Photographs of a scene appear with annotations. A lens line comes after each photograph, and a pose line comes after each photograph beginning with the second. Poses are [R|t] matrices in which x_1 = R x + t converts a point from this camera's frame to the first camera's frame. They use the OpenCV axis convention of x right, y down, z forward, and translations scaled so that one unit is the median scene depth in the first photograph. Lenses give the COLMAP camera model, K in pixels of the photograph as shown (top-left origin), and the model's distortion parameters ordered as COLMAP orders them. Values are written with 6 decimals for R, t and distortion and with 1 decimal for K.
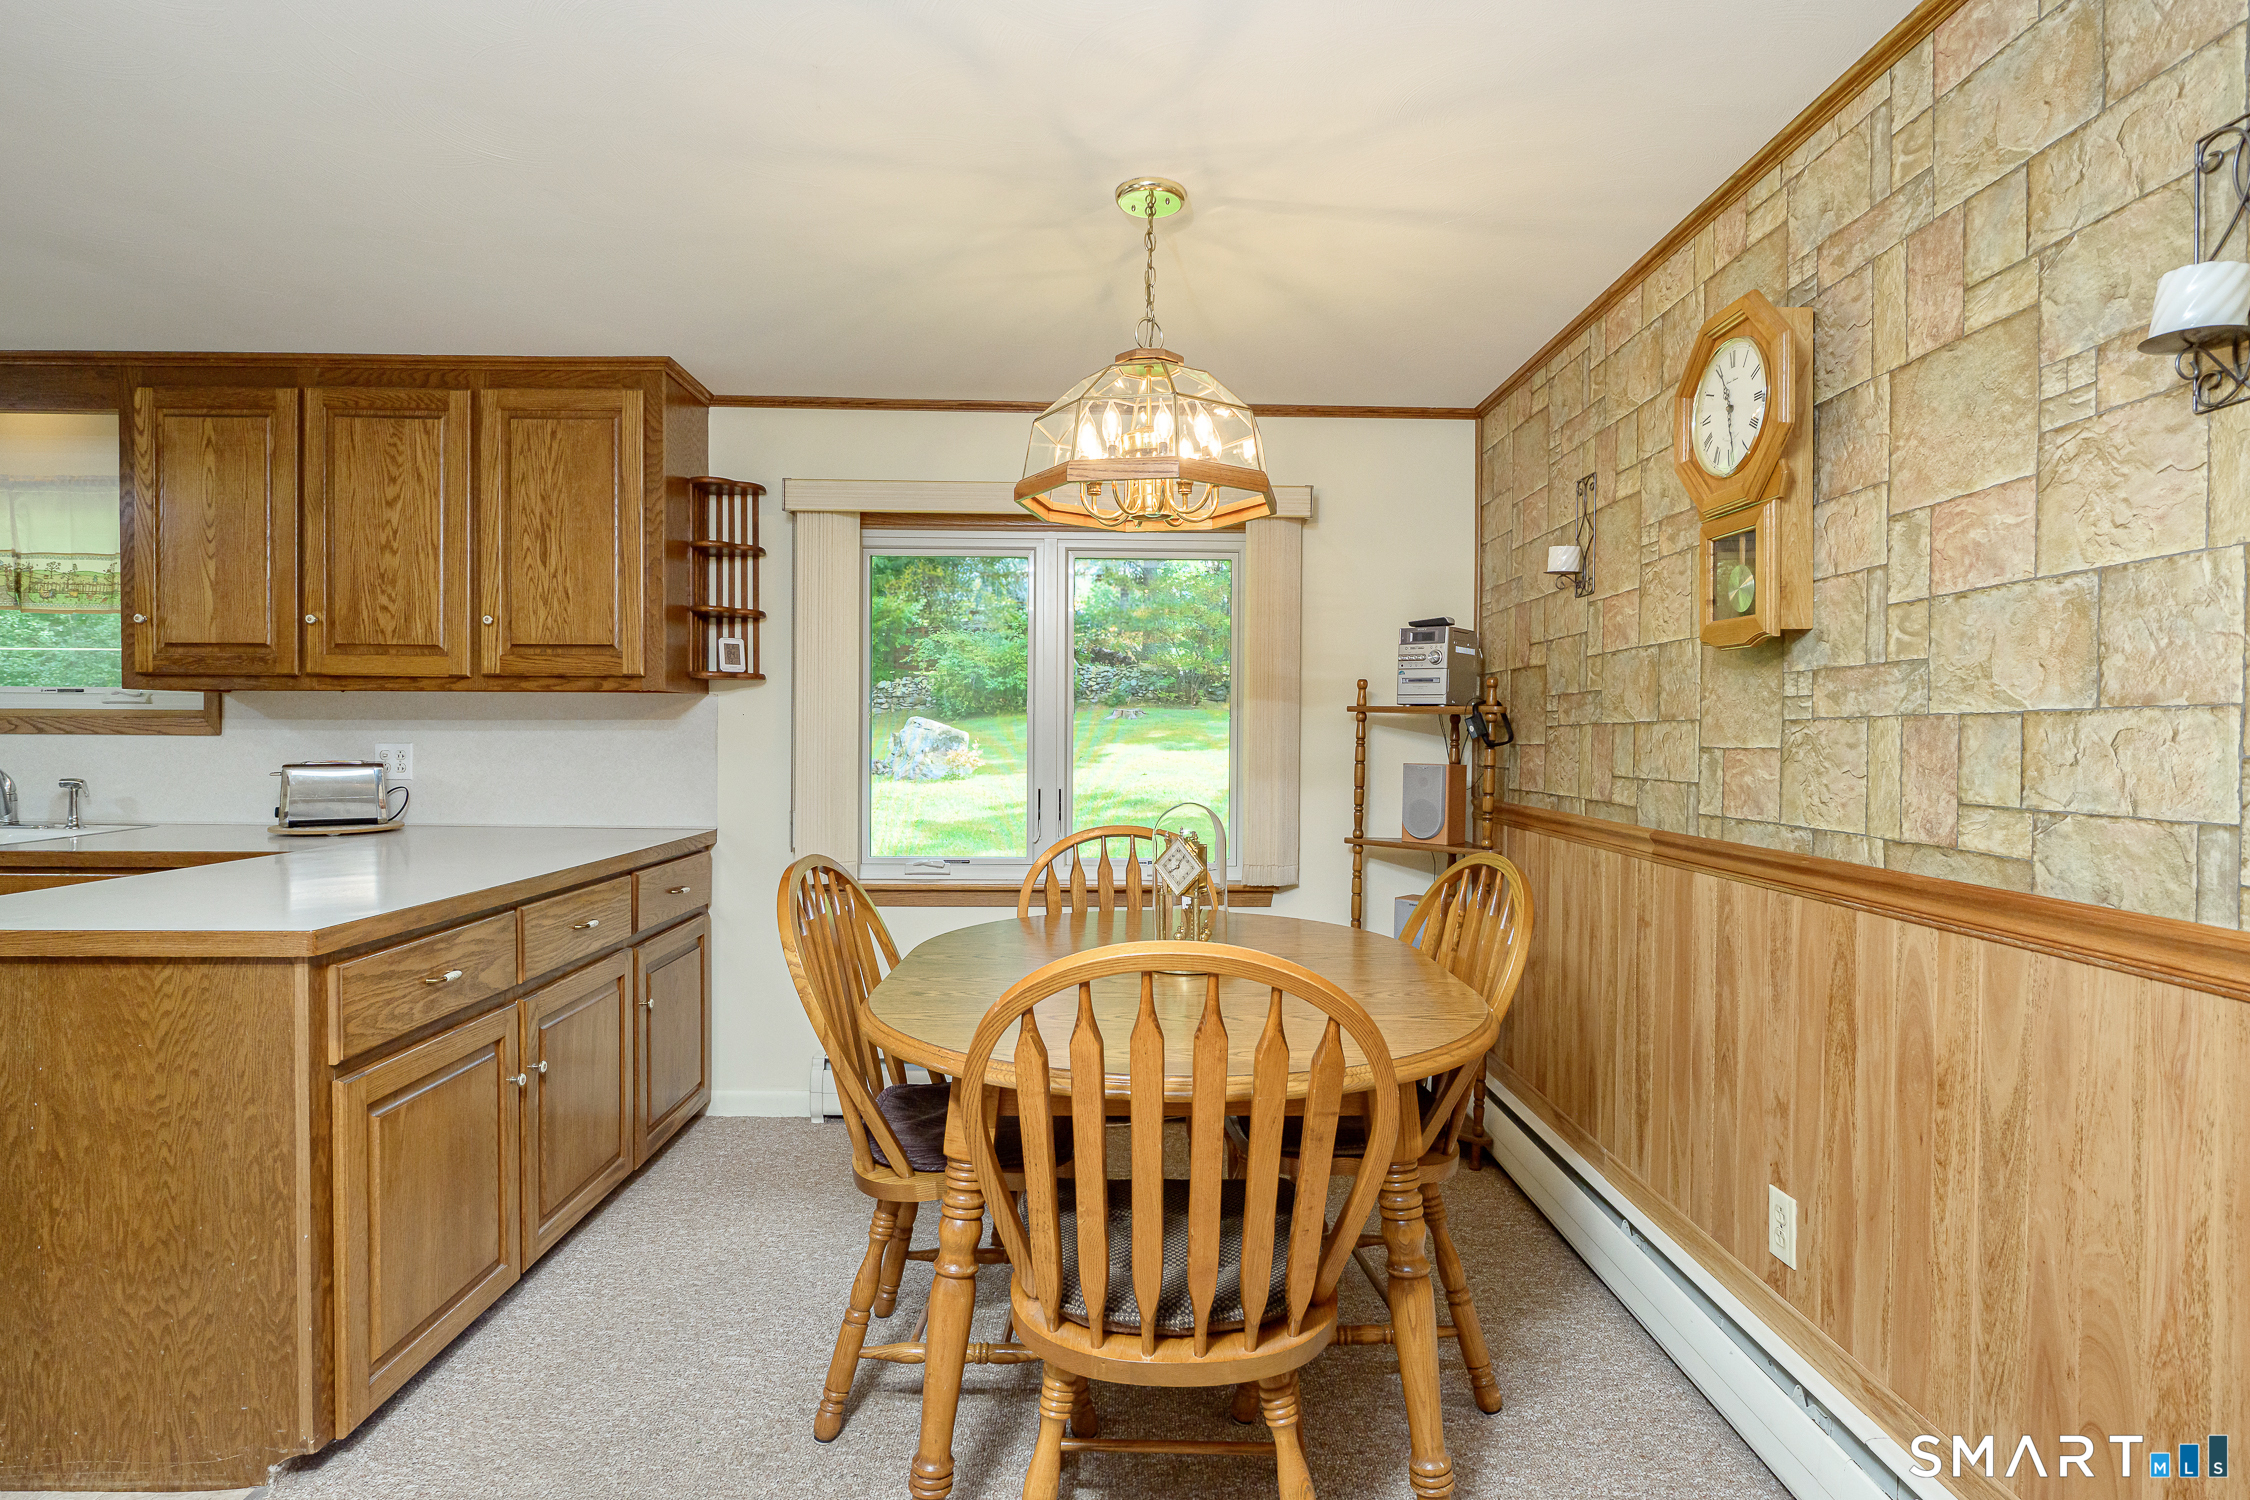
lens RADIAL K [[1108.7, 0, 1133.2], [0, 1108.7, 740.6], [0, 0, 1]] dist [-0.009253, -0.001510]
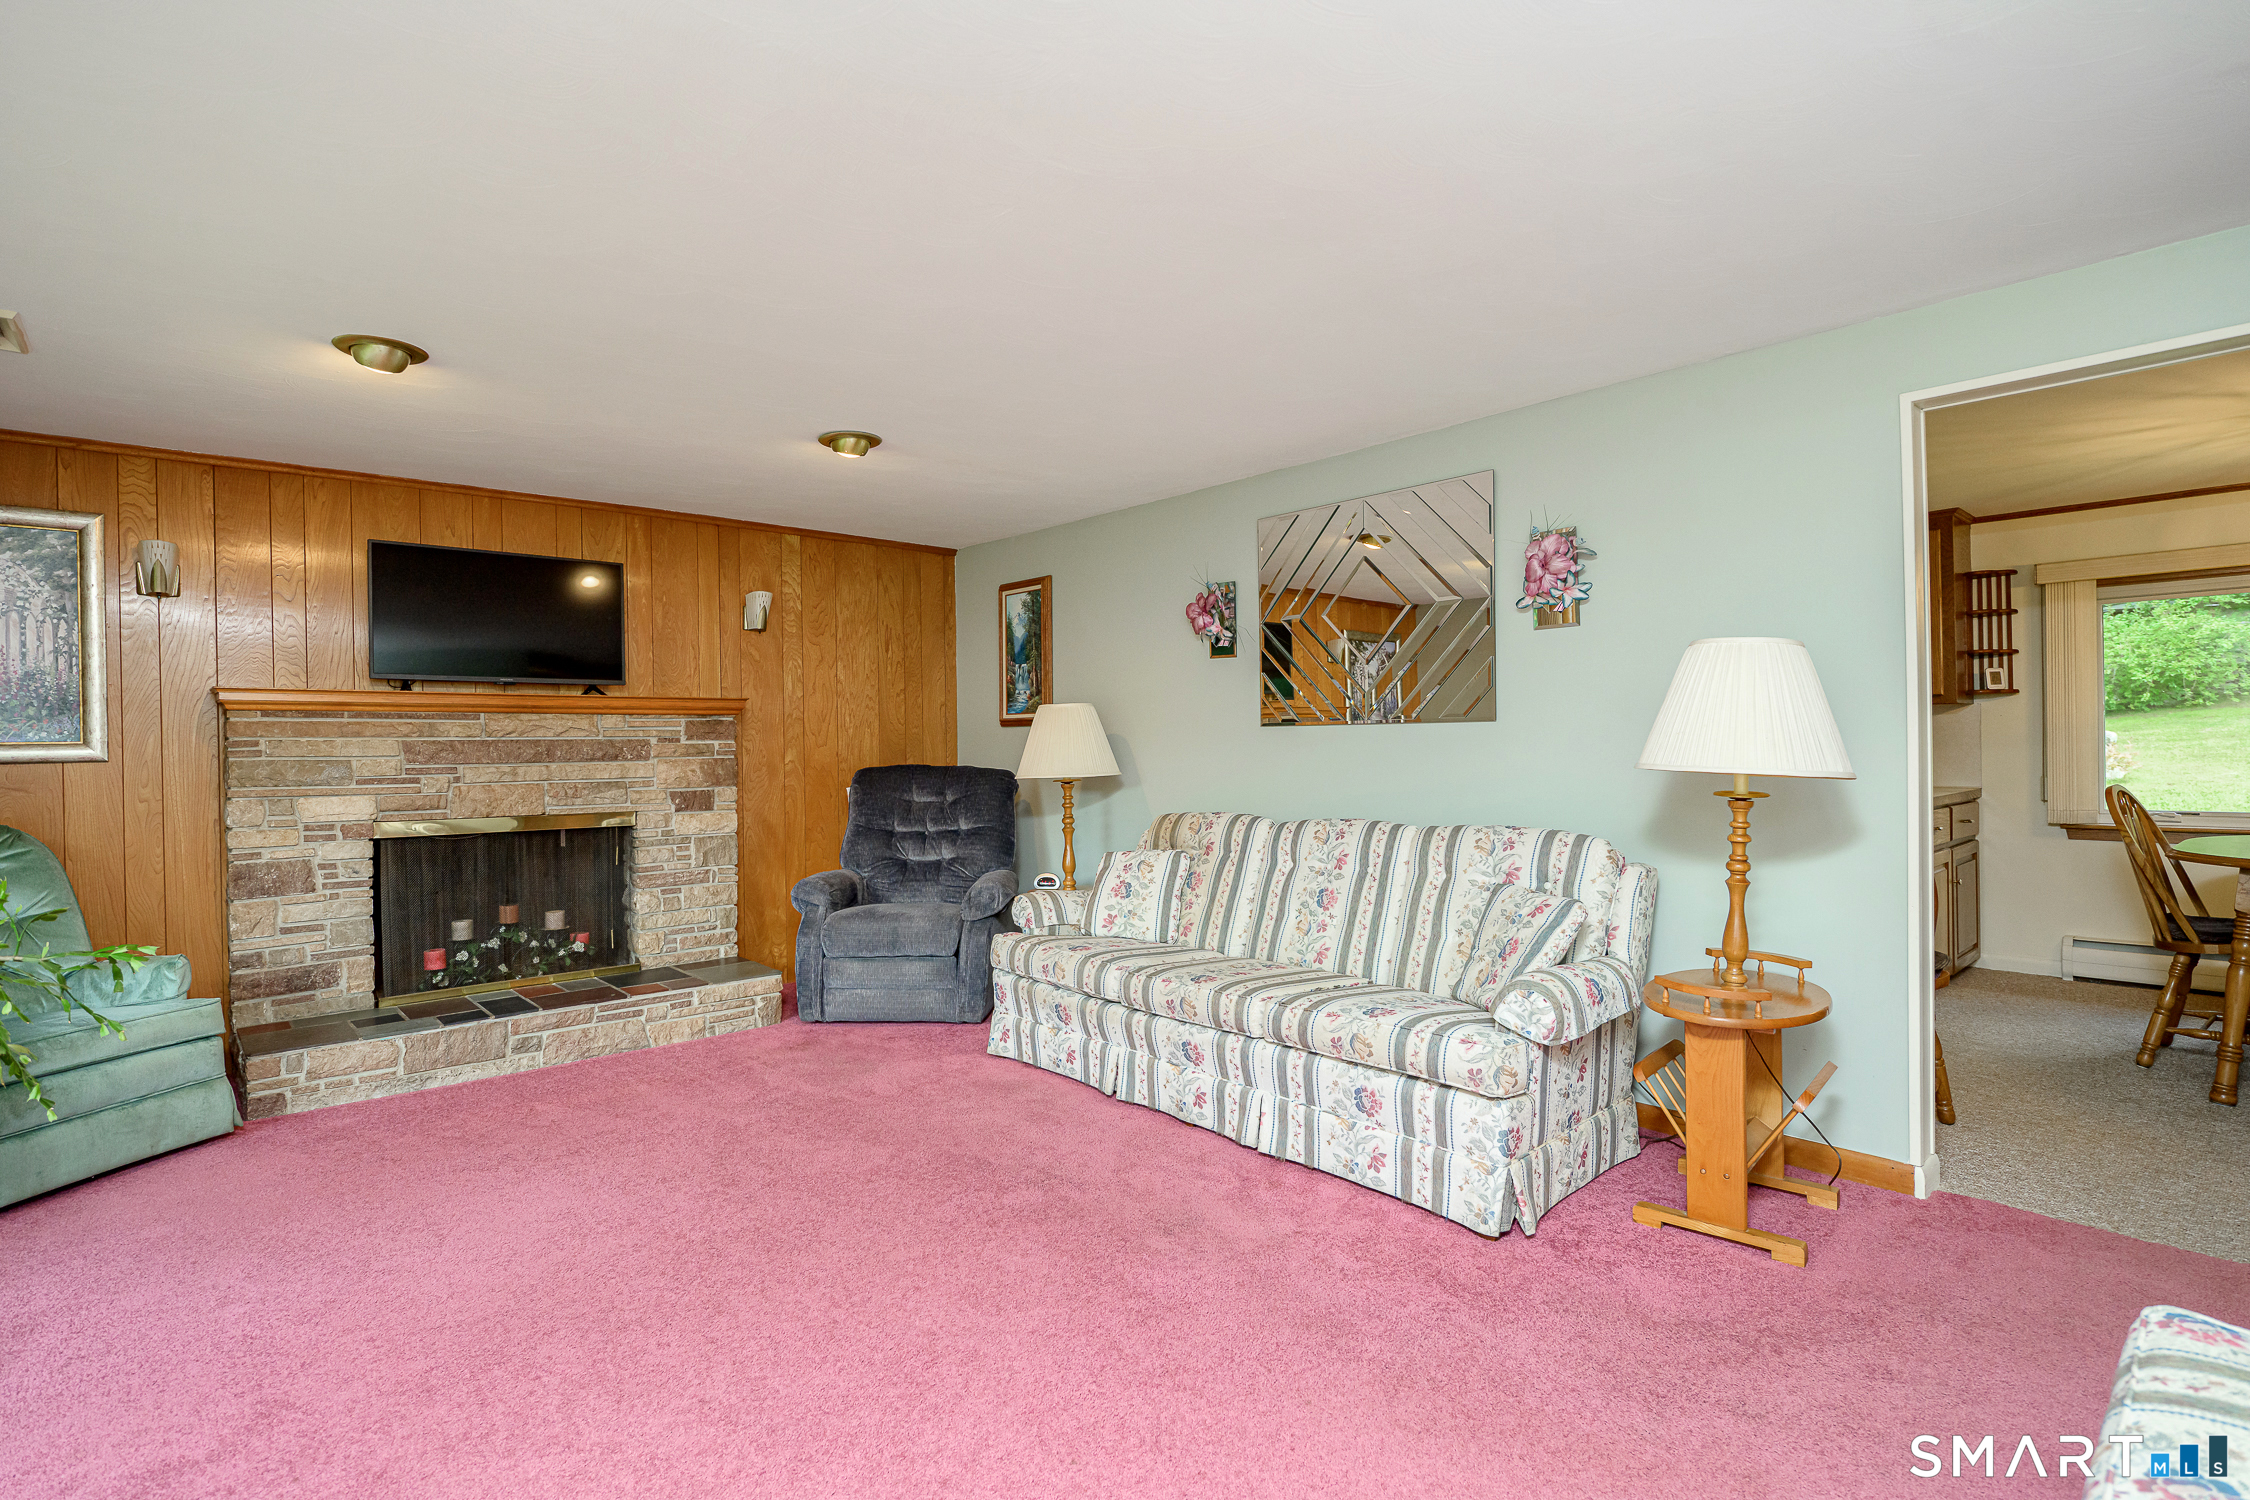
lens RADIAL K [[1108.7, 0, 1133.2], [0, 1108.7, 740.6], [0, 0, 1]] dist [-0.009253, -0.001510]
pose [[0.653605, -0.014587, -0.756695, 0.060808], [0.008292, 0.999892, -0.012113, 0.048044], [0.756790, 0.001642, 0.653656, -2.215668]]
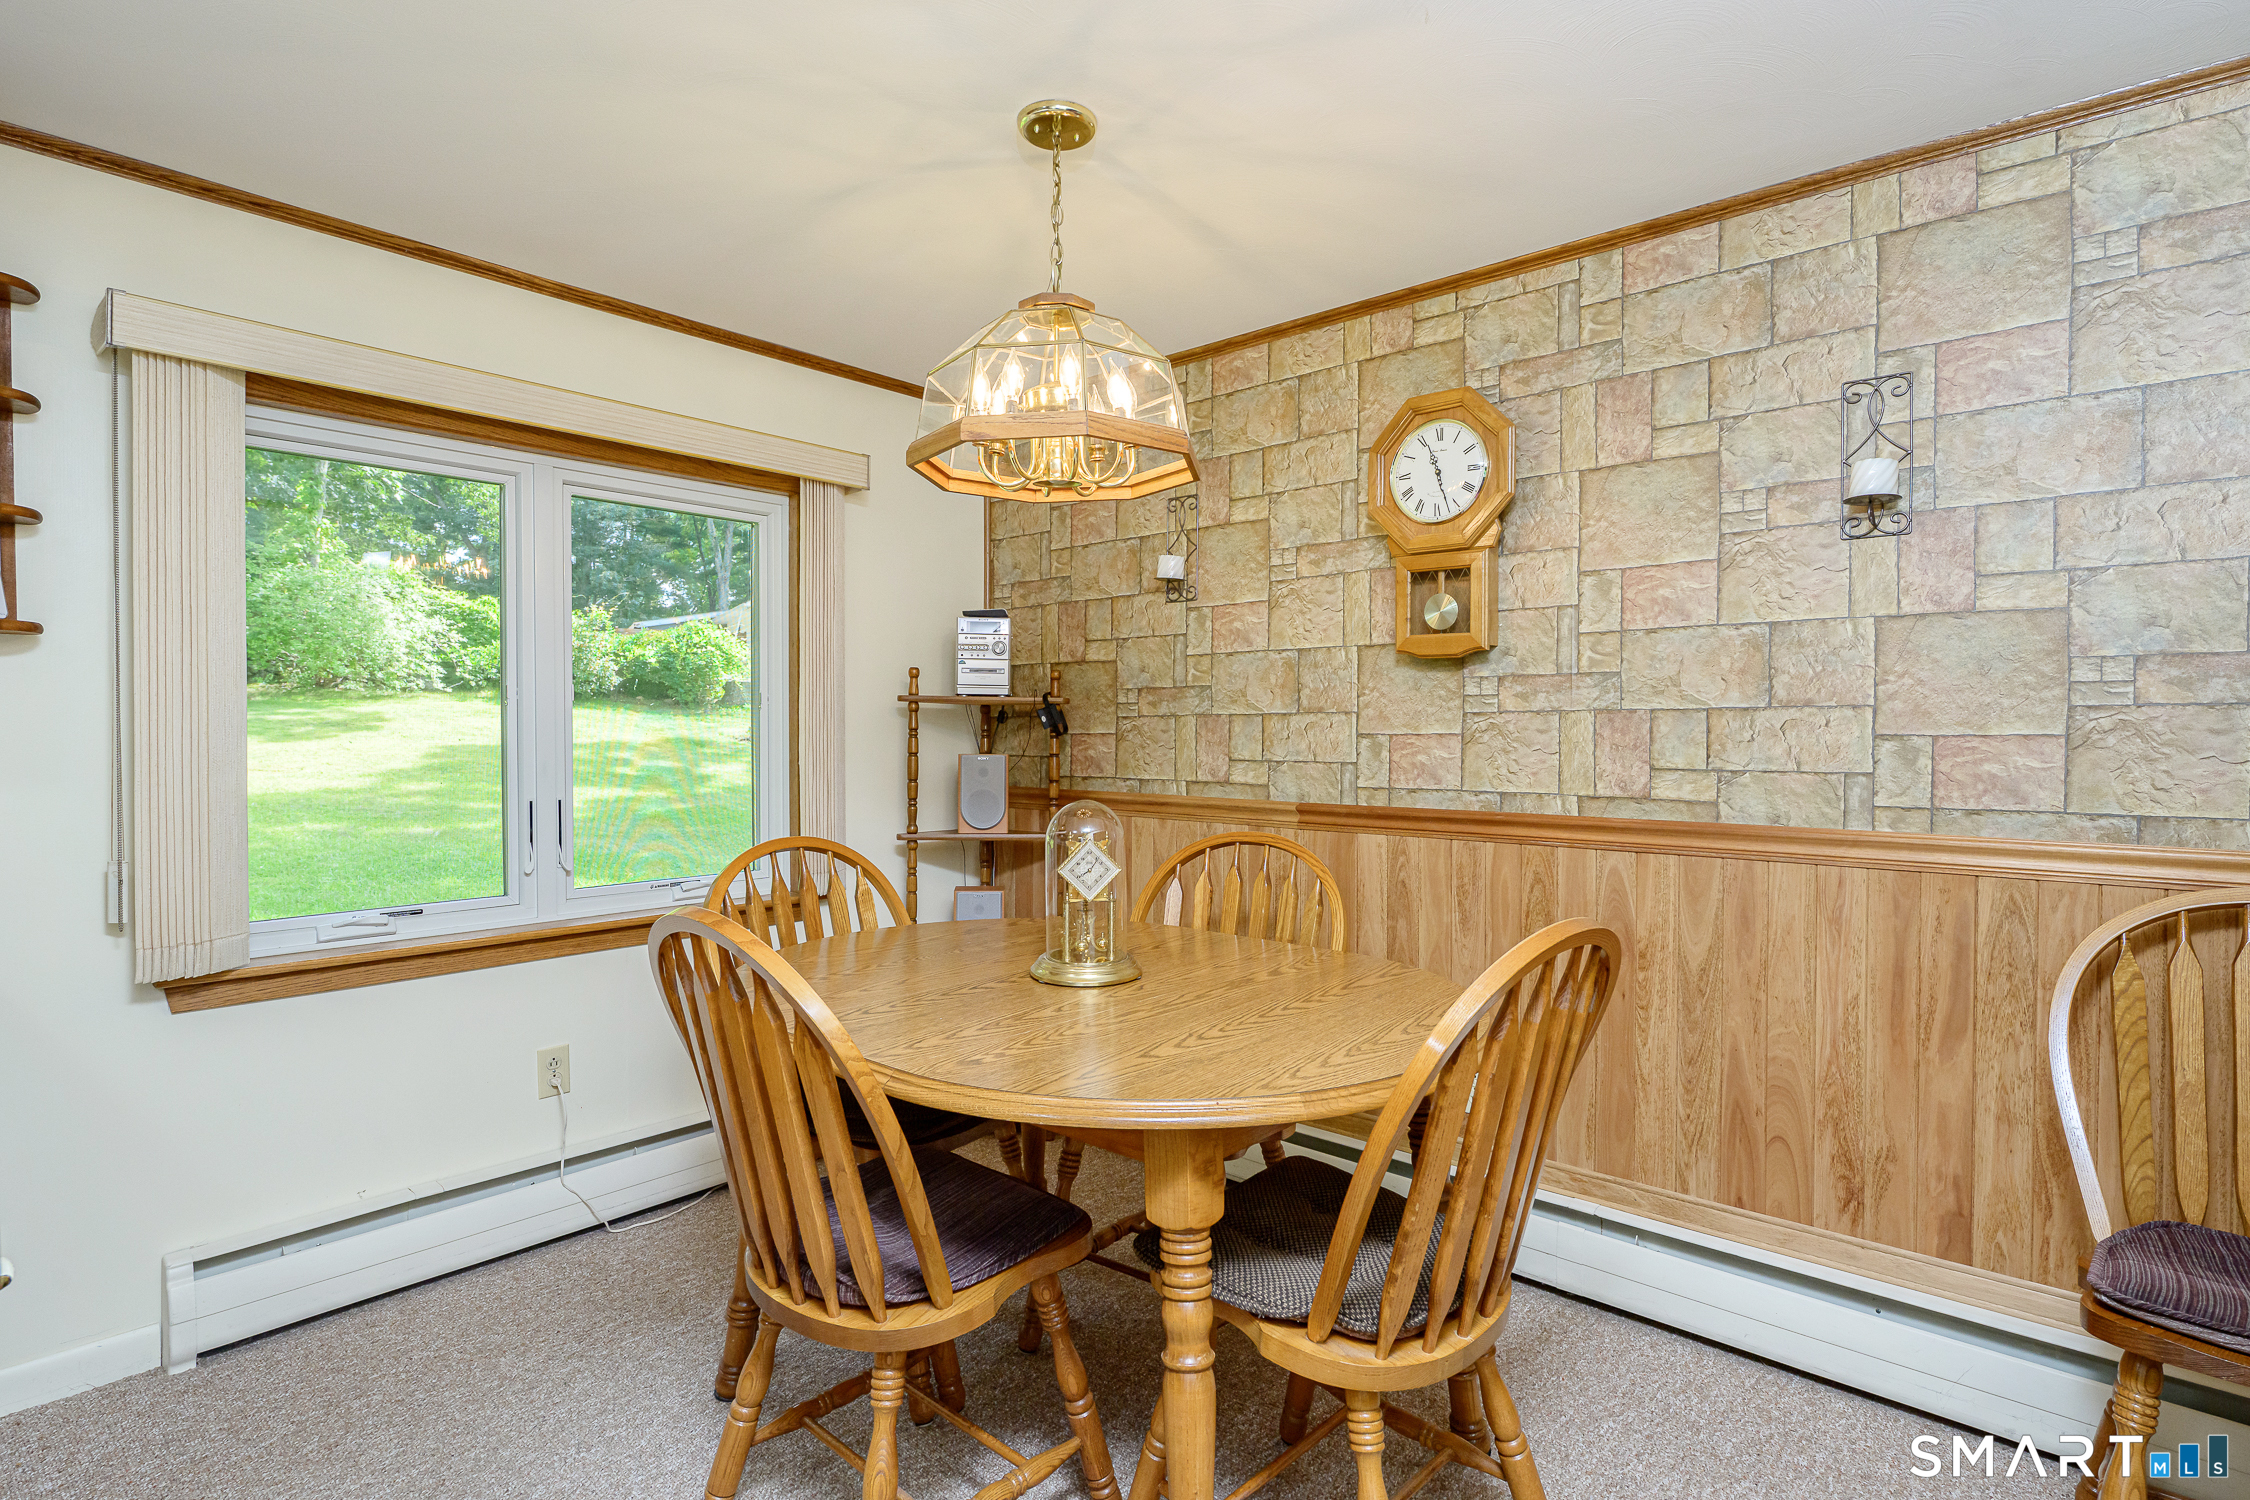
lens RADIAL K [[1108.7, 0, 1133.2], [0, 1108.7, 740.6], [0, 0, 1]] dist [-0.009253, -0.001510]
pose [[0.679004, -0.015371, 0.733974, -0.844802], [0.008568, 0.999879, 0.013014, -0.007064], [-0.734085, -0.002548, 0.679053, 0.485957]]
